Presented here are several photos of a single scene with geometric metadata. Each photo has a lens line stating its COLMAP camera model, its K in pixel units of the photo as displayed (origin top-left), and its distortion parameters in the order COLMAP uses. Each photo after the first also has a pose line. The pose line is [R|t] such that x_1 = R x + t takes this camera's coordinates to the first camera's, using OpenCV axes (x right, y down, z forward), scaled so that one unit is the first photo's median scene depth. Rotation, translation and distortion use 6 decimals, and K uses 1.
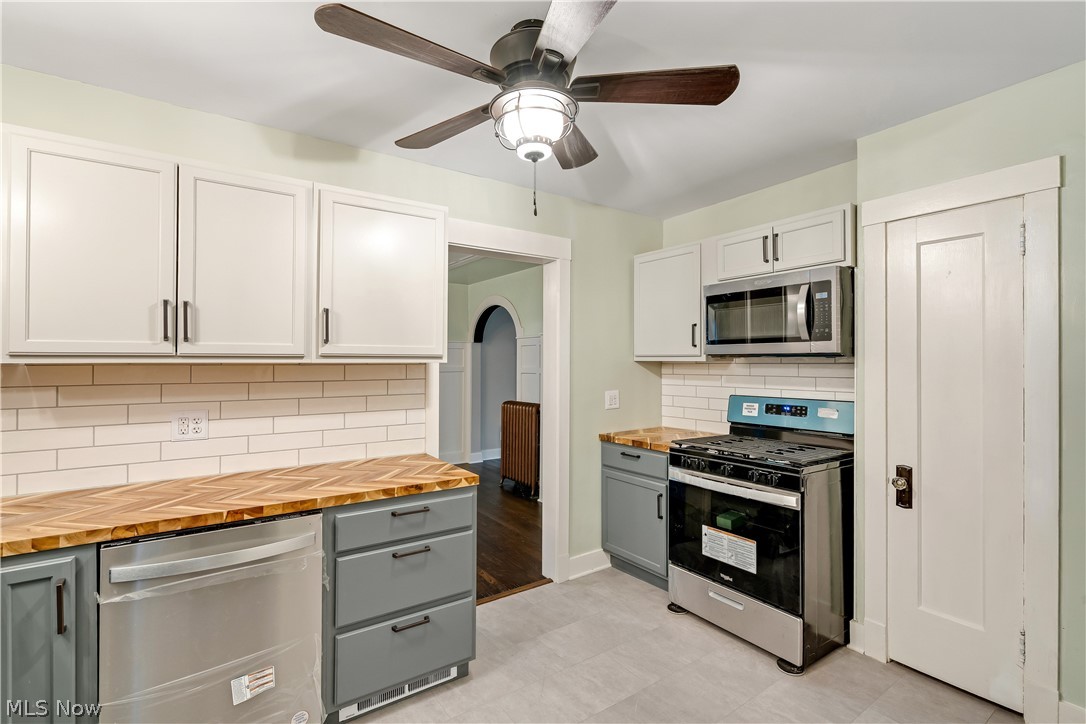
lens RADIAL K [[494.2, 0, 539.9], [0, 494.2, 350.9], [0, 0, 1]] dist [-0.005054, 0.001808]
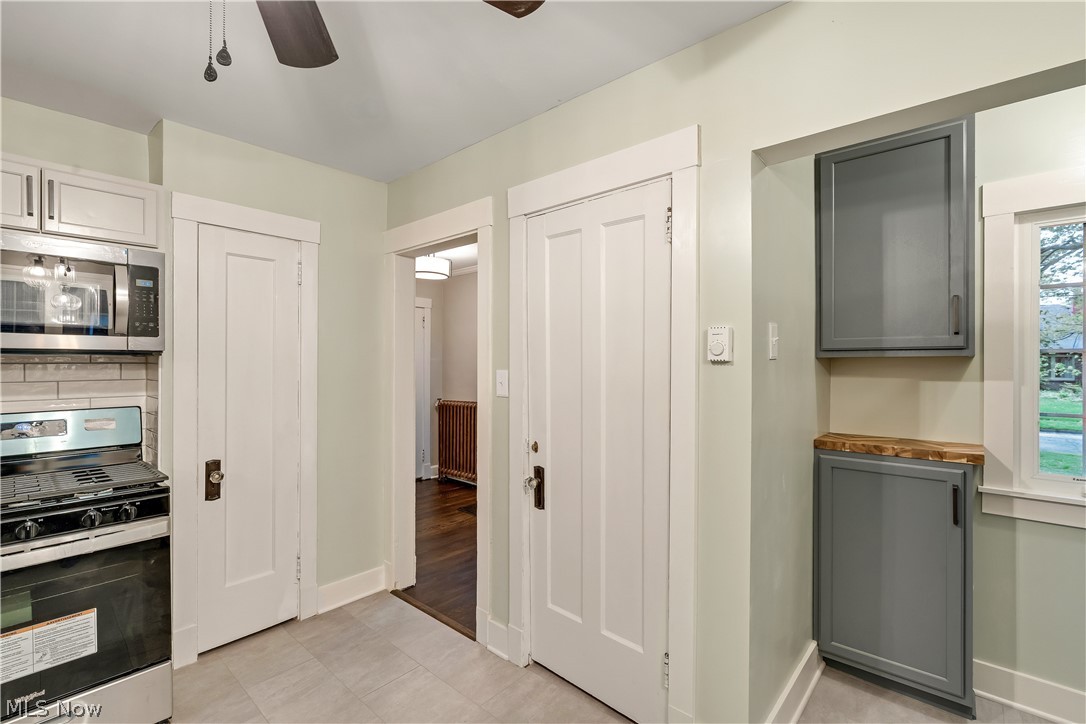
lens RADIAL K [[494.2, 0, 536.7], [0, 494.2, 361.1], [0, 0, 1]] dist [-0.005054, 0.001808]
pose [[-0.236265, 0.007355, 0.971661, -0.417911], [-0.020098, 0.999720, -0.012454, 0.019399], [-0.971481, -0.022471, -0.236051, 0.543599]]
